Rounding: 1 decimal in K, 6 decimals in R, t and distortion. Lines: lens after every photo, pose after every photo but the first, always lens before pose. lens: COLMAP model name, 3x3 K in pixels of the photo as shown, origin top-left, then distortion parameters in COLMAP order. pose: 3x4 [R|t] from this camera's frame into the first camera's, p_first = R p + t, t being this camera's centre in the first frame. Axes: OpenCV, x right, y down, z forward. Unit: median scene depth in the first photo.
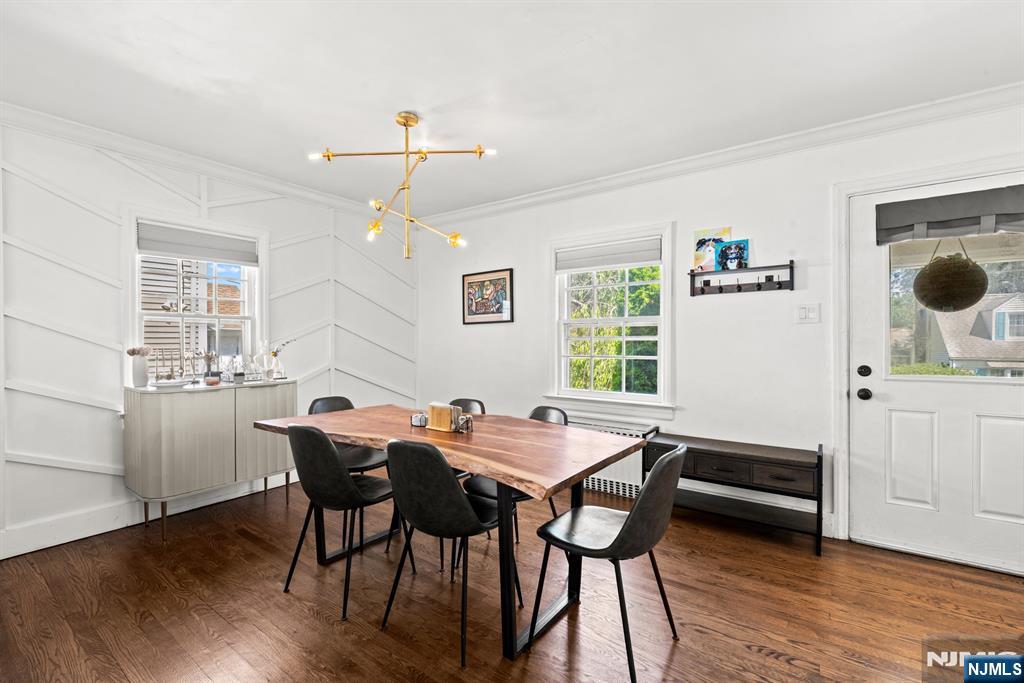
lens RADIAL K [[442.8, 0, 513.2], [0, 442.8, 342.9], [0, 0, 1]] dist [-0.010197, 0.000080]
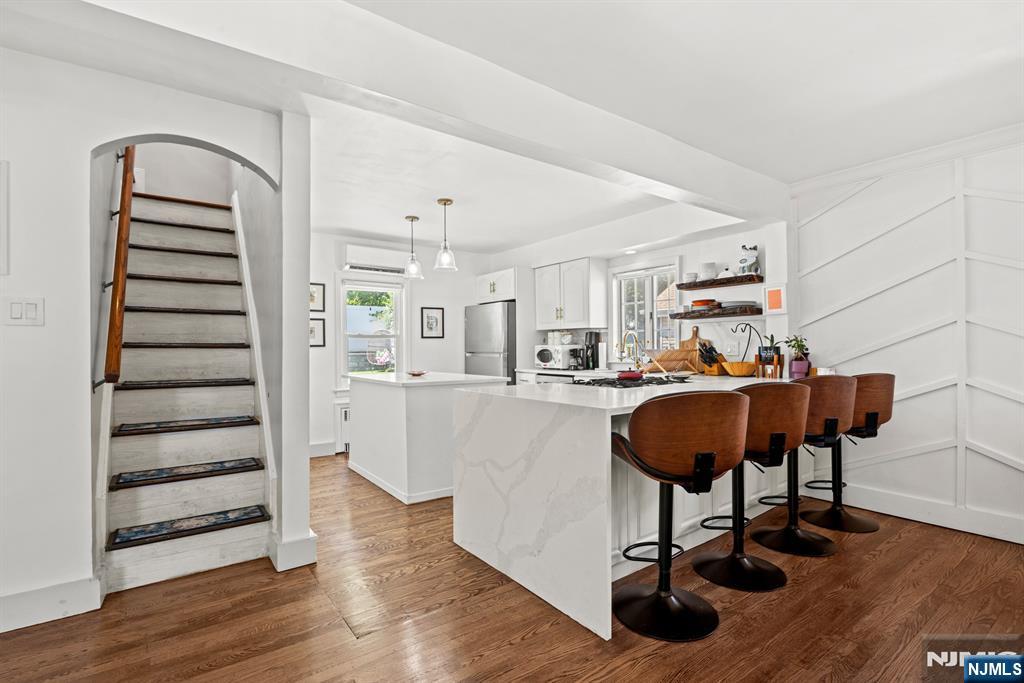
lens RADIAL K [[483.2, 0, 513.8], [0, 483.2, 345.2], [0, 0, 1]] dist [-0.002692, -0.001275]
pose [[-0.307365, -0.000477, -0.951592, 0.348640], [0.002842, 0.999995, -0.001419, -0.001544], [0.951588, -0.003140, -0.307362, 0.212482]]
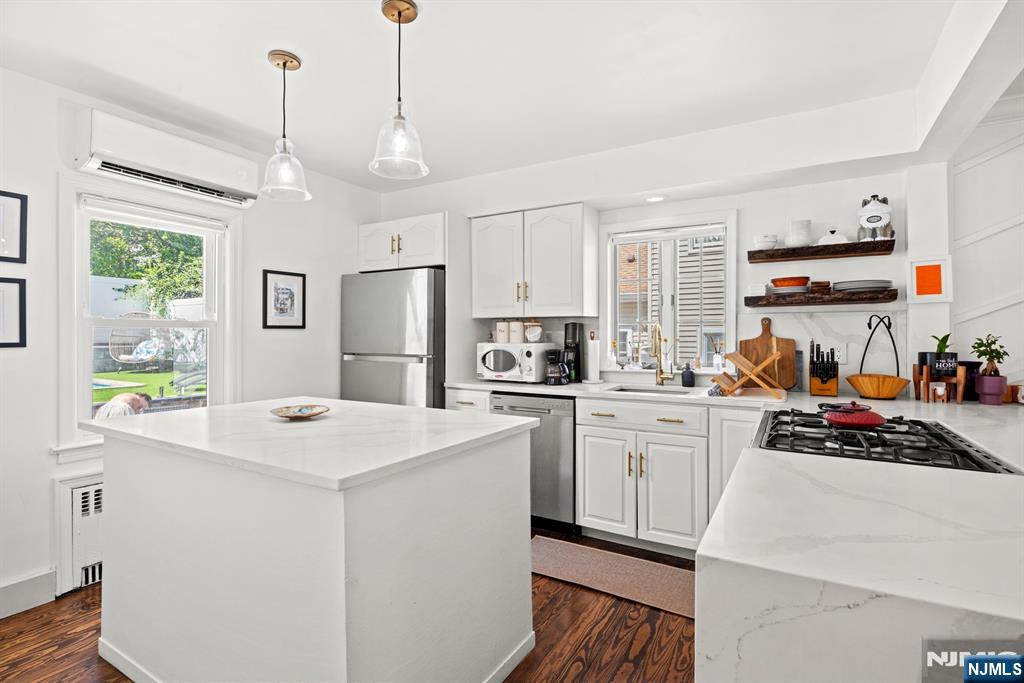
lens RADIAL K [[493.8, 0, 514.7], [0, 493.8, 333.7], [0, 0, 1]] dist [-0.004147, -0.000645]
pose [[0.095980, -0.003866, -0.995376, -0.337014], [-0.006054, 0.999972, -0.004468, -0.022004], [0.995365, 0.006455, 0.095954, -0.344488]]
